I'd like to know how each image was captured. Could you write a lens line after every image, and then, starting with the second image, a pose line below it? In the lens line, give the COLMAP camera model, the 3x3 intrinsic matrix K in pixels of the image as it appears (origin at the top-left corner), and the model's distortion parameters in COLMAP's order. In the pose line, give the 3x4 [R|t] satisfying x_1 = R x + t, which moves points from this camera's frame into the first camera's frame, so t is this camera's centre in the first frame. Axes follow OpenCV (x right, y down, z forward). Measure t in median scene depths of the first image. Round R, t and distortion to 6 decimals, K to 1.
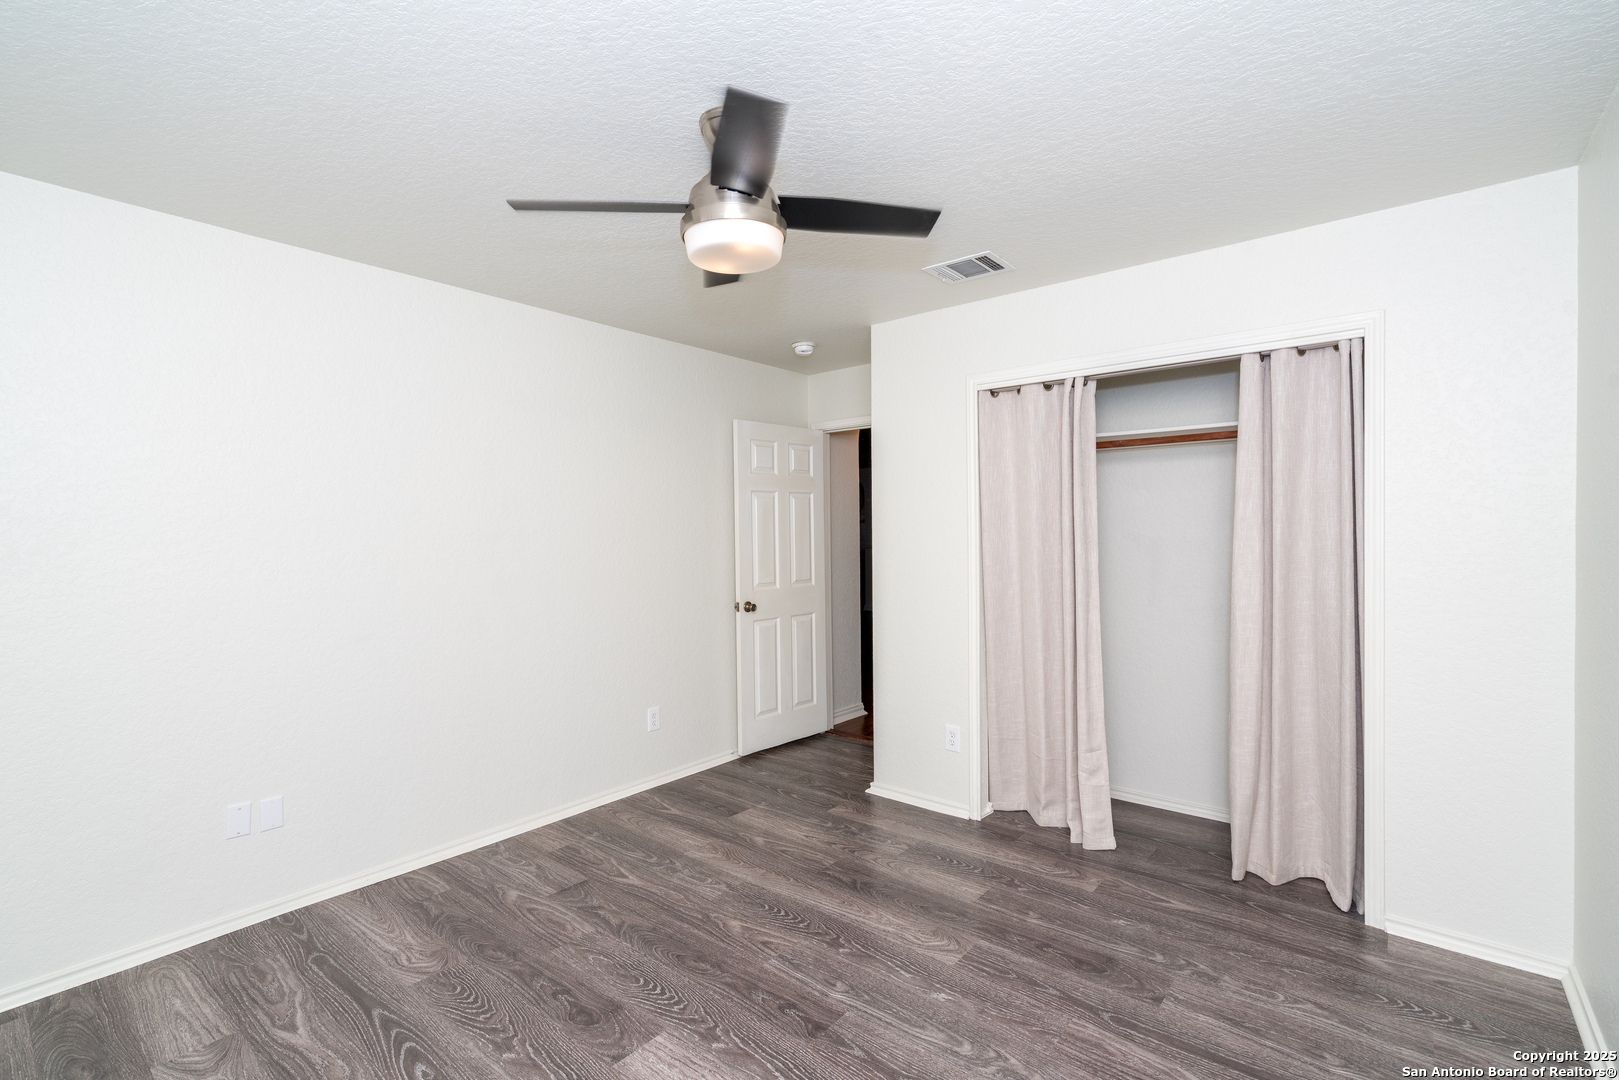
lens RADIAL K [[737.2, 0, 807.4], [0, 737.2, 537.7], [0, 0, 1]] dist [-0.005650, 0.002104]
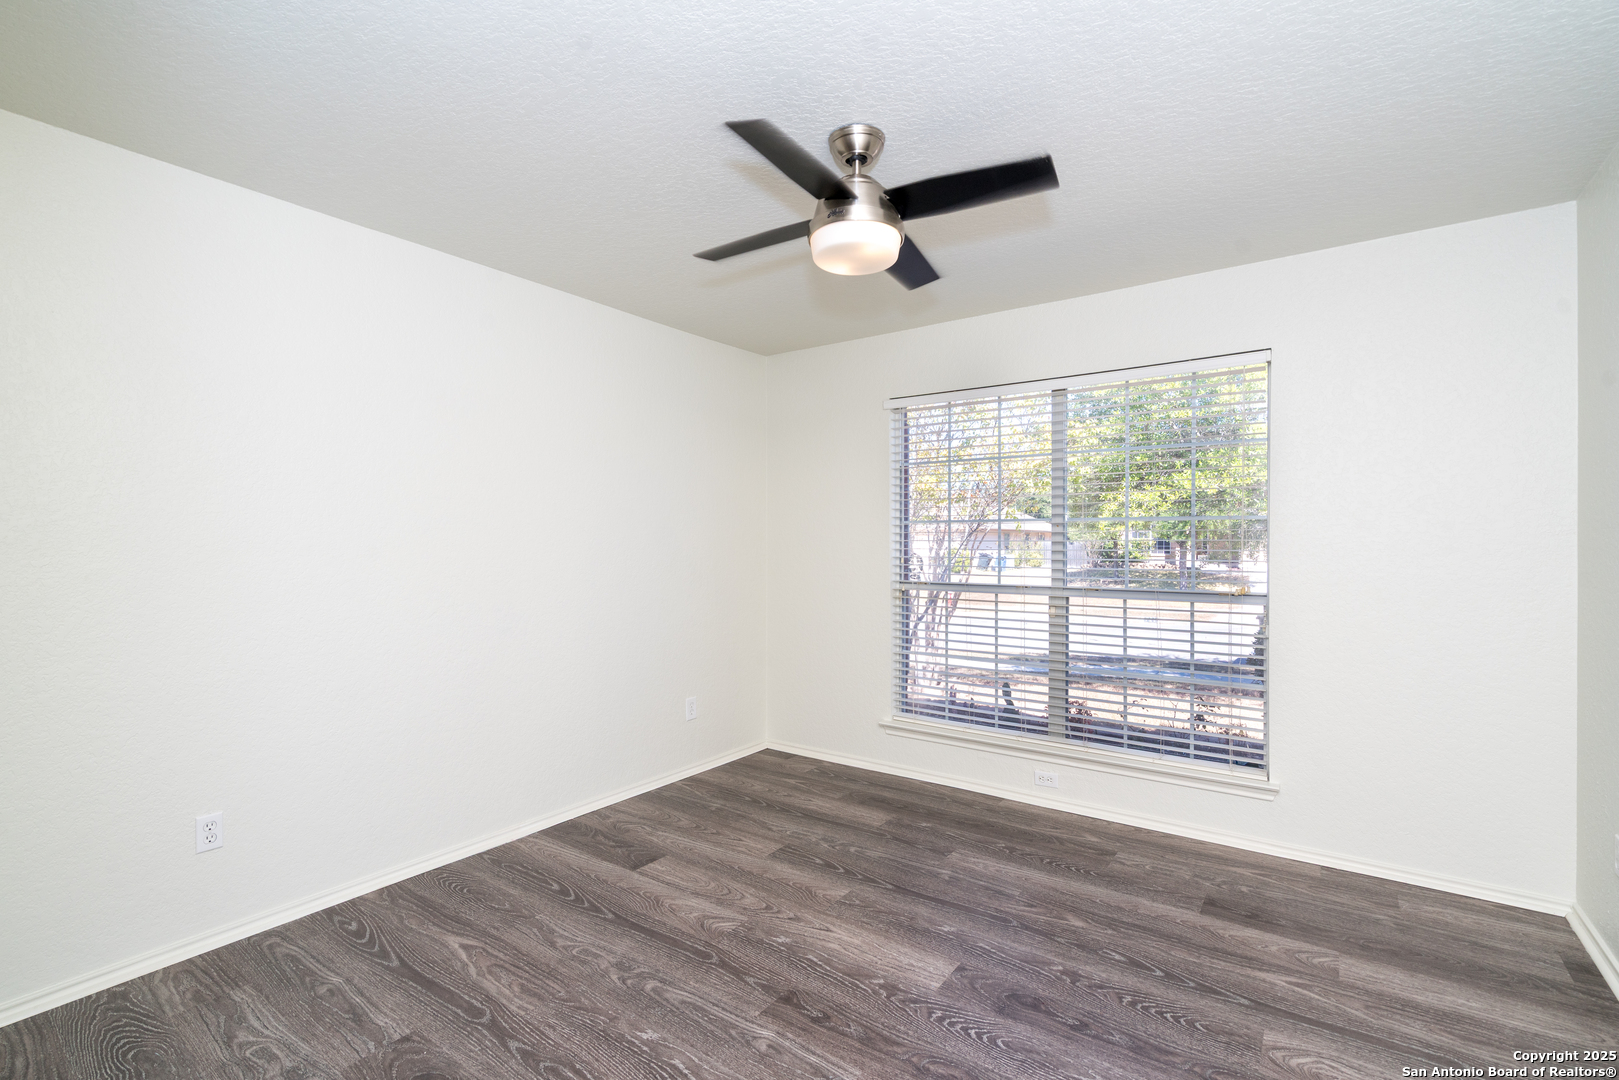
lens RADIAL K [[737.2, 0, 811.5], [0, 737.2, 538.7], [0, 0, 1]] dist [-0.005650, 0.002104]
pose [[-0.997642, 0.009282, -0.068009, 0.043200], [0.008791, 0.999933, 0.007517, 0.024746], [0.068074, 0.006902, -0.997656, 1.981412]]
